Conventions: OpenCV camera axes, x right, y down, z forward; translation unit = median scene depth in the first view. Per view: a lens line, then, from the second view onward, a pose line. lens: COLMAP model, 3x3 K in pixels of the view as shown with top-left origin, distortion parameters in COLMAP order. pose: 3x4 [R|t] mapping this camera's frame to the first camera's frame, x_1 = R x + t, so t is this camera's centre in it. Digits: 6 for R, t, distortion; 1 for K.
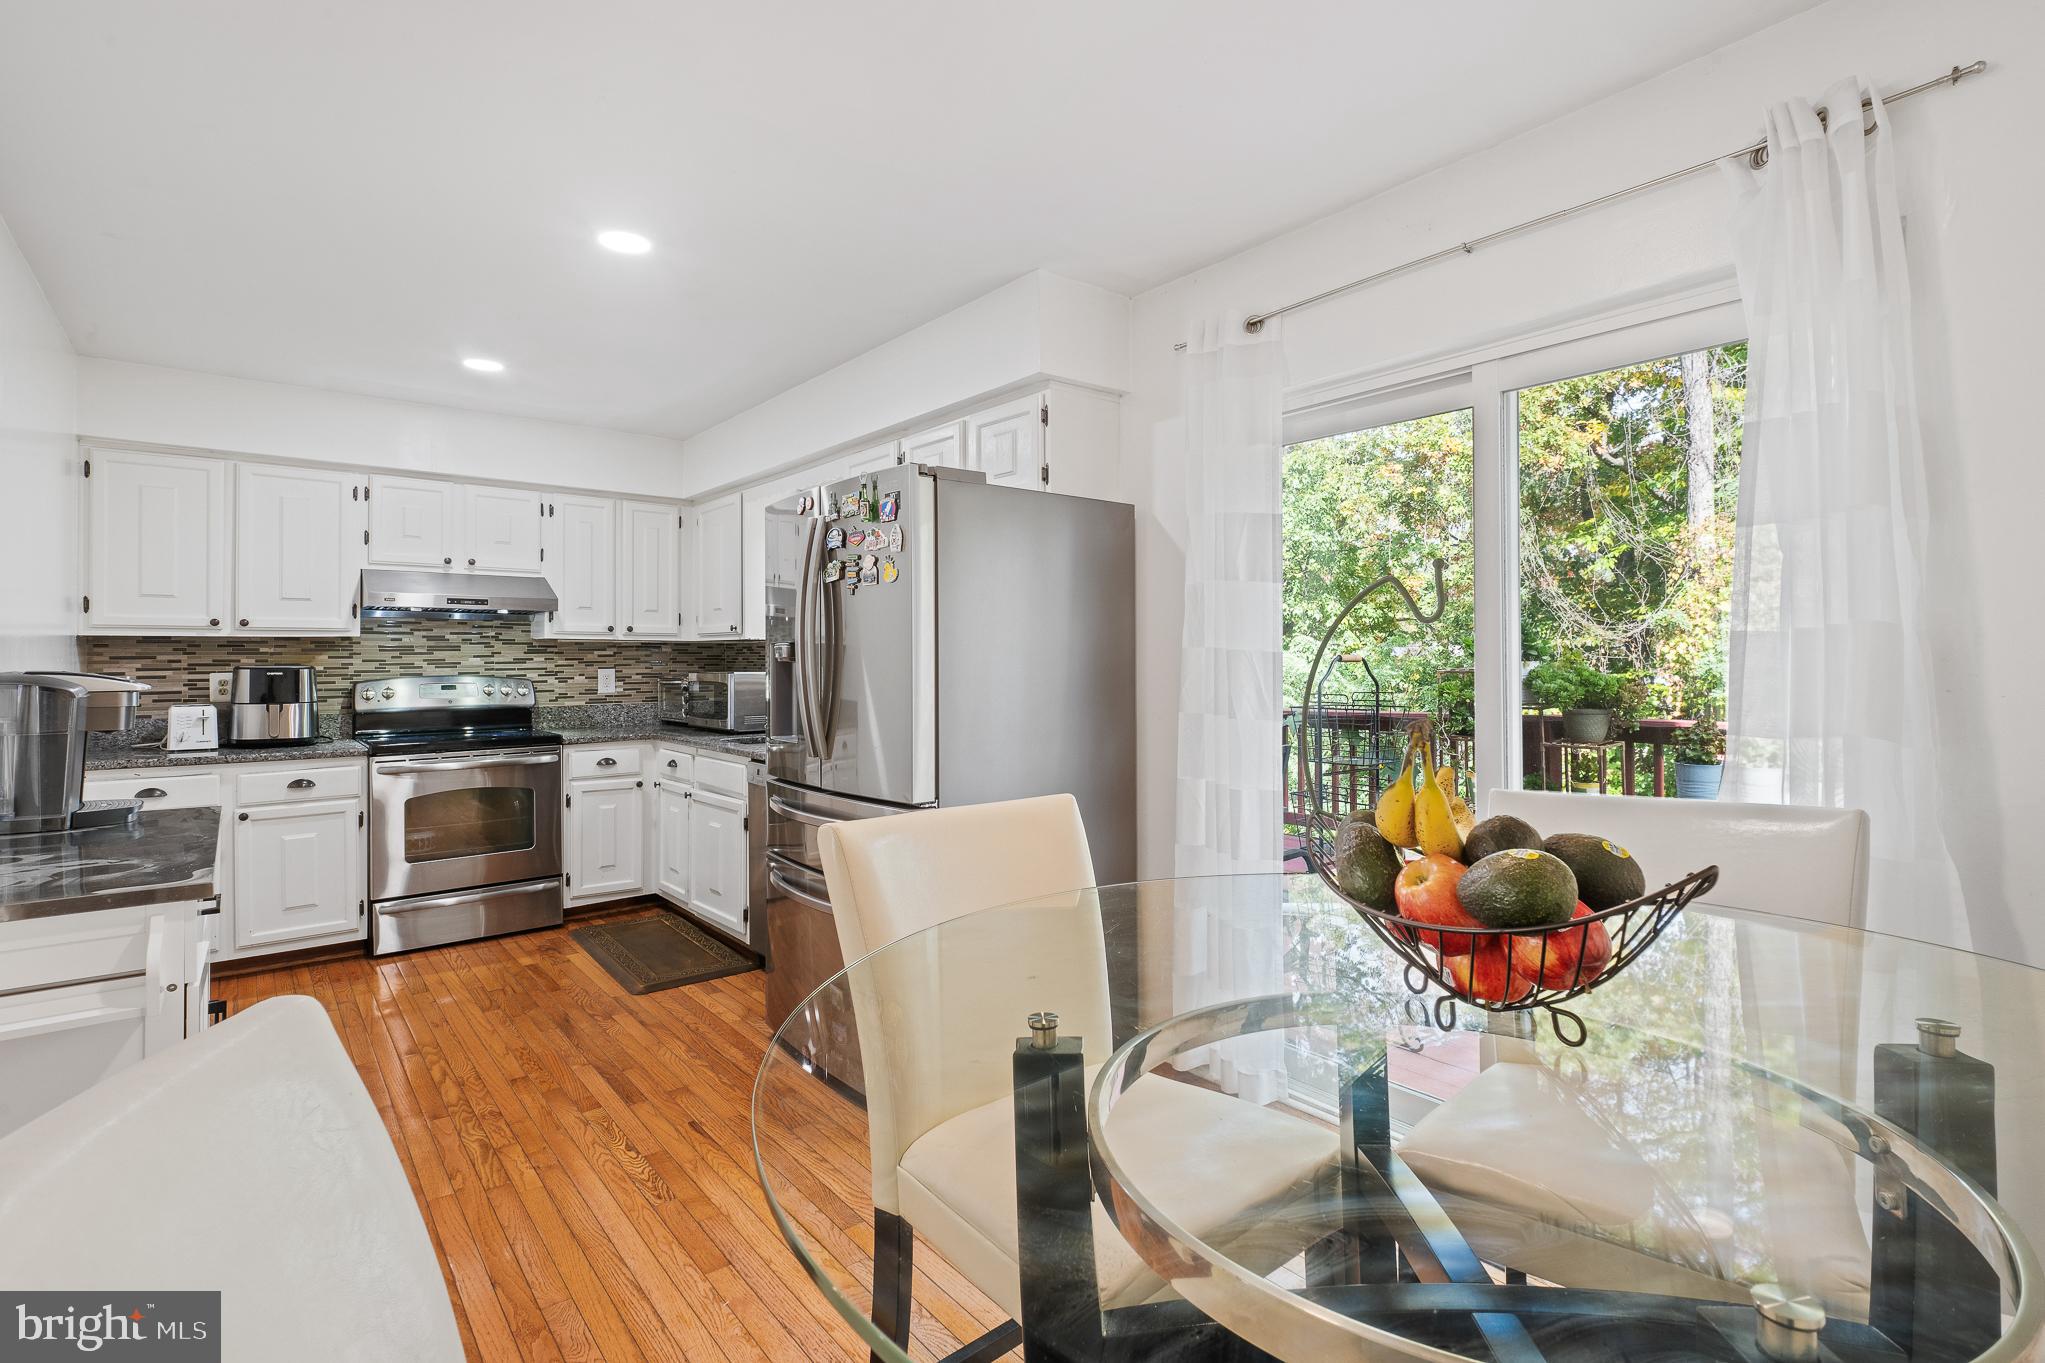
lens RADIAL K [[970.9, 0, 1026.8], [0, 970.9, 654.0], [0, 0, 1]] dist [0.000389, -0.001413]
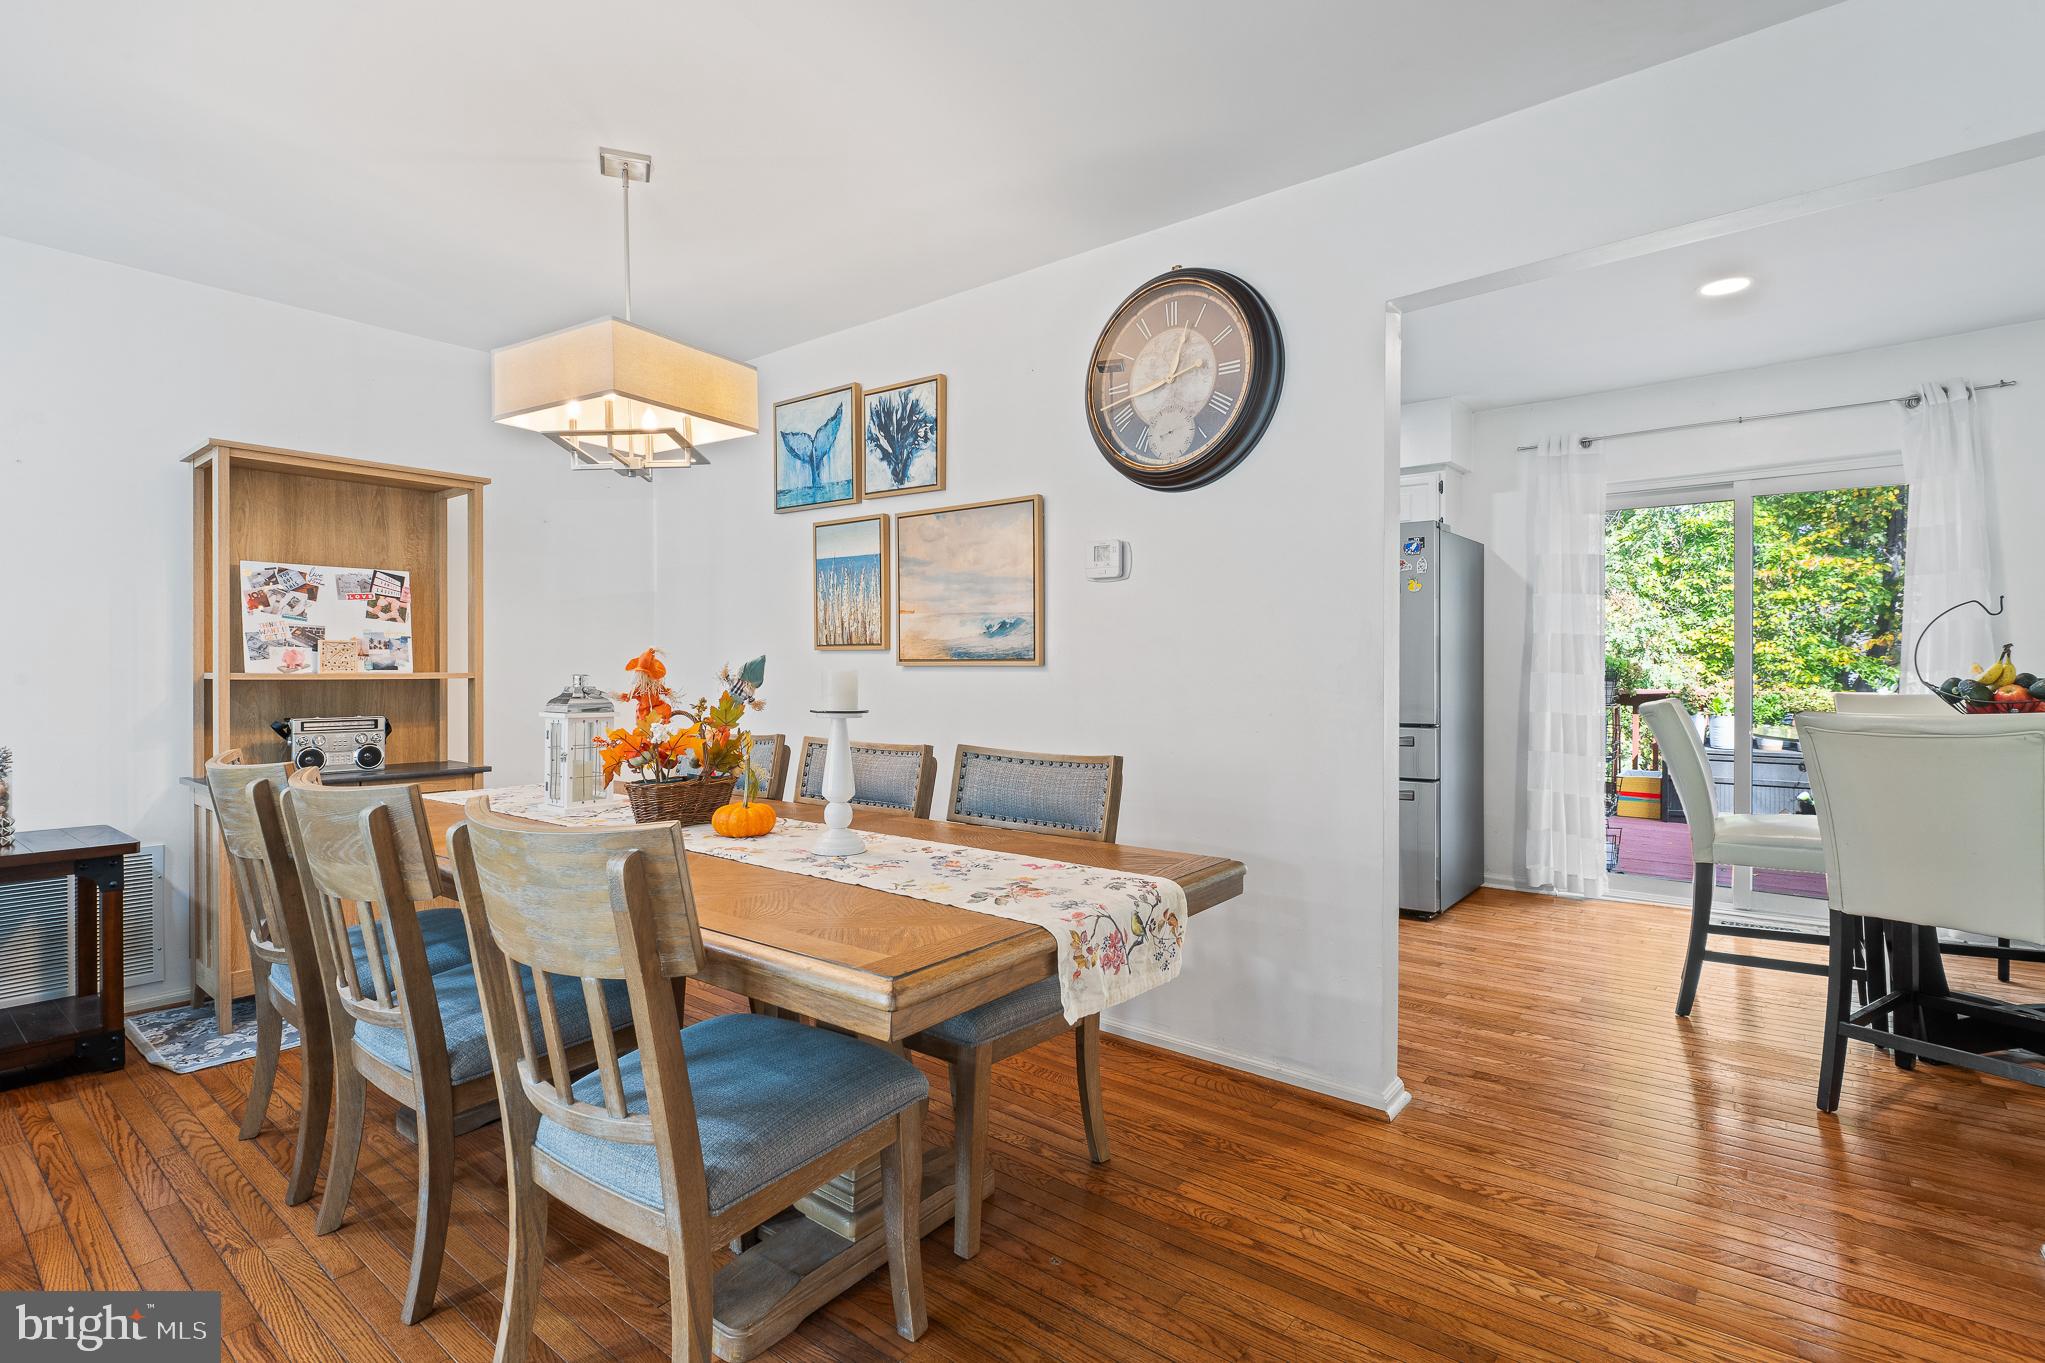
lens RADIAL K [[964.9, 0, 1030.5], [0, 964.9, 670.7], [0, 0, 1]] dist [-0.001046, -0.010401]
pose [[0.976612, 0.002077, 0.214999, -0.671051], [-0.004481, 0.999933, 0.010692, 0.027539], [-0.214962, -0.011406, 0.976556, -0.271275]]
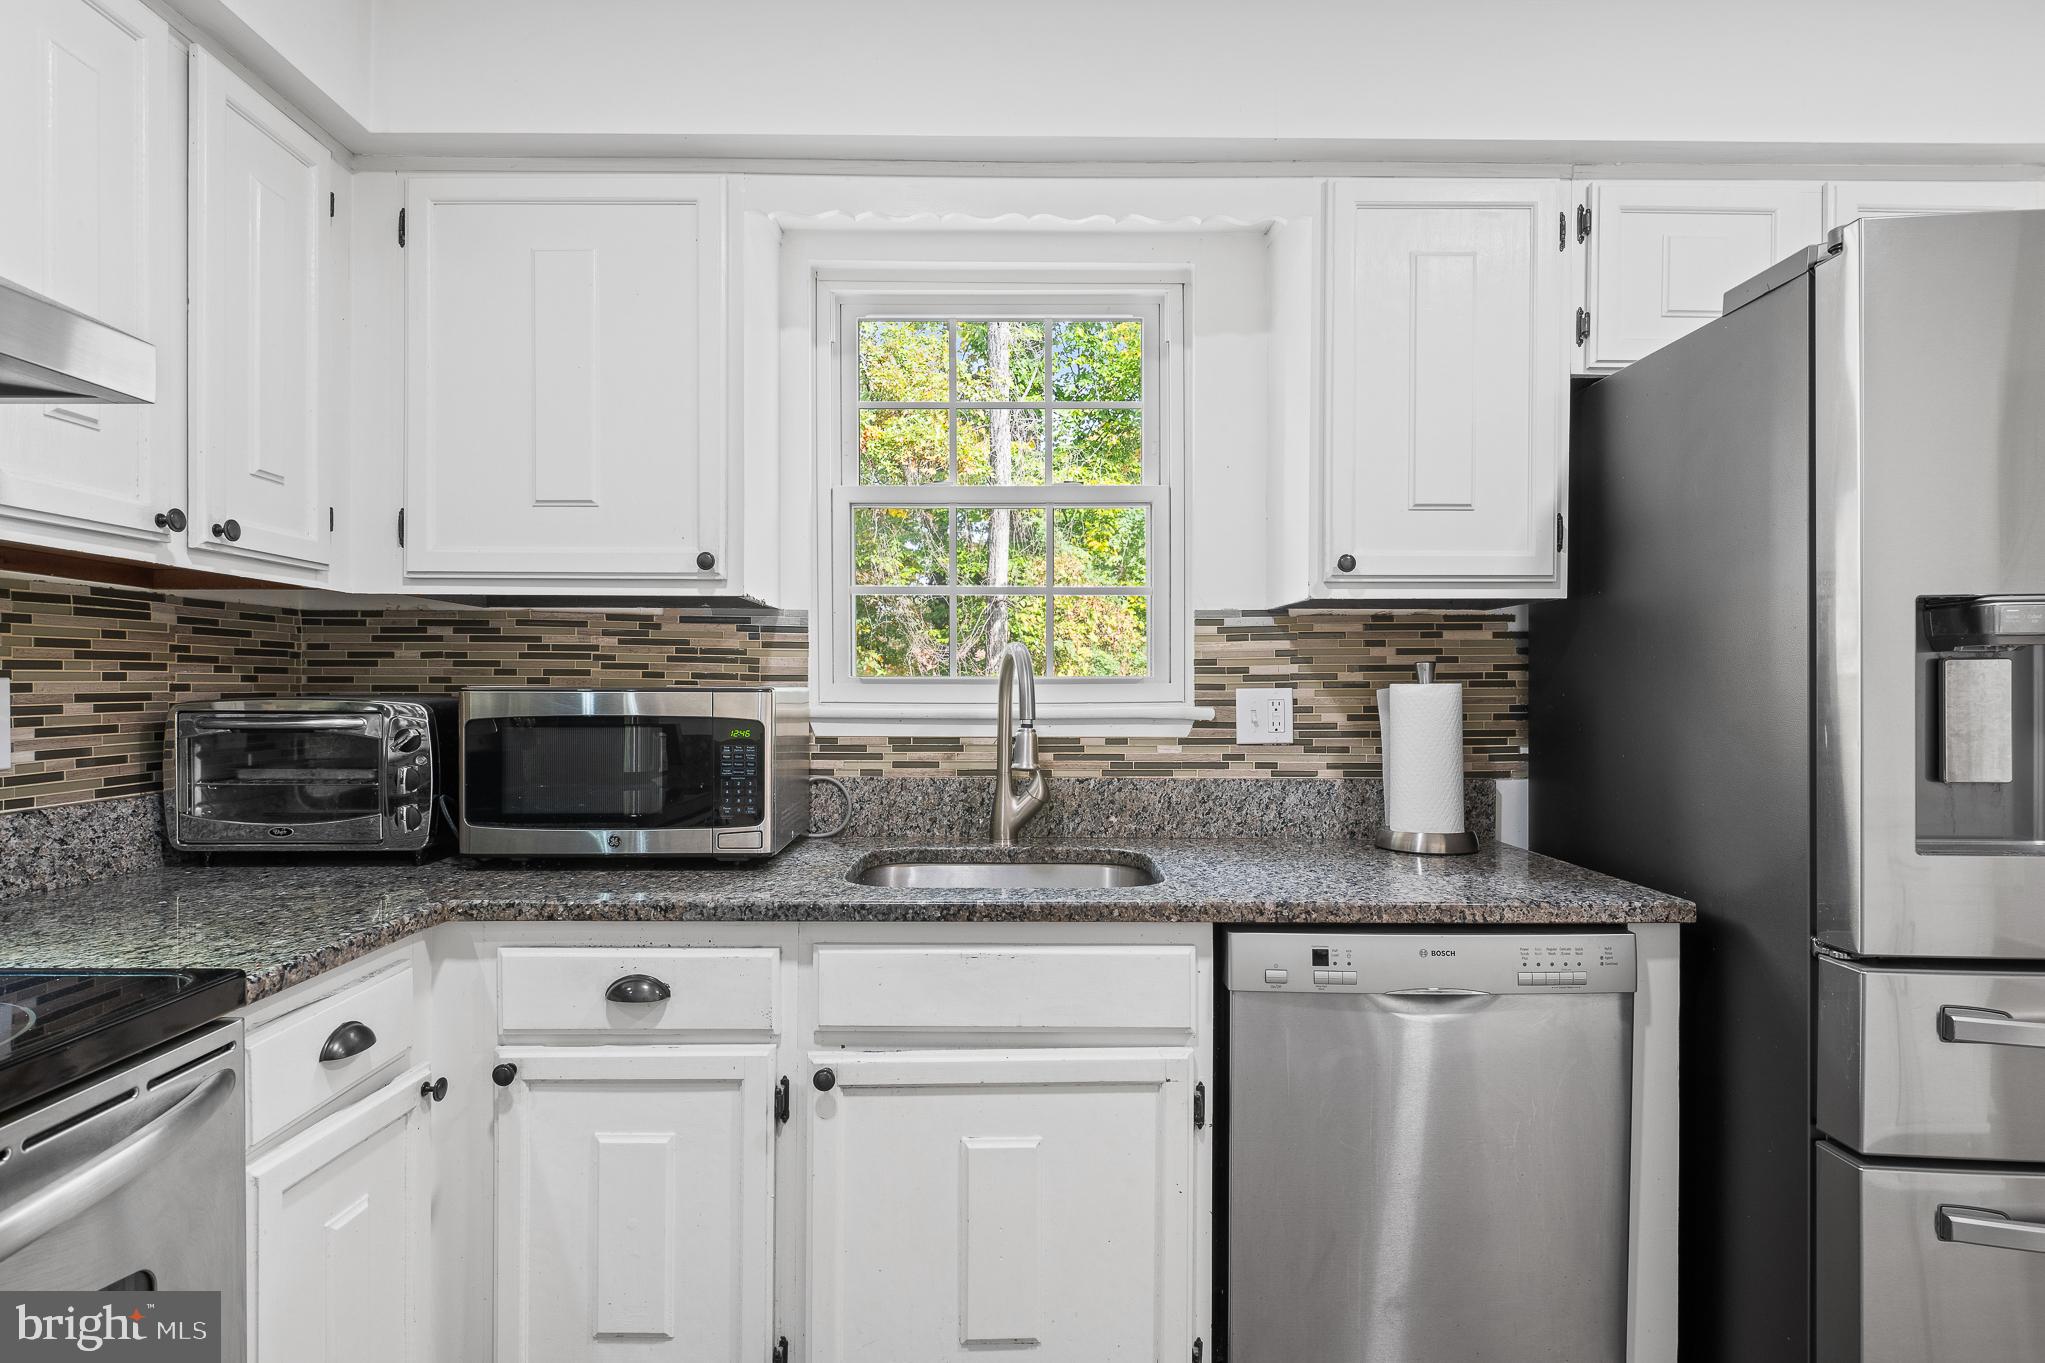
lens RADIAL K [[1045.4, 0, 1011.5], [0, 1045.4, 690.0], [0, 0, 1]] dist [0.020178, -0.017158]
pose [[0.627628, 0.000814, 0.778513, -0.582036], [-0.007602, 0.999958, 0.005083, 0.018400], [-0.778476, -0.009109, 0.627608, 0.750669]]
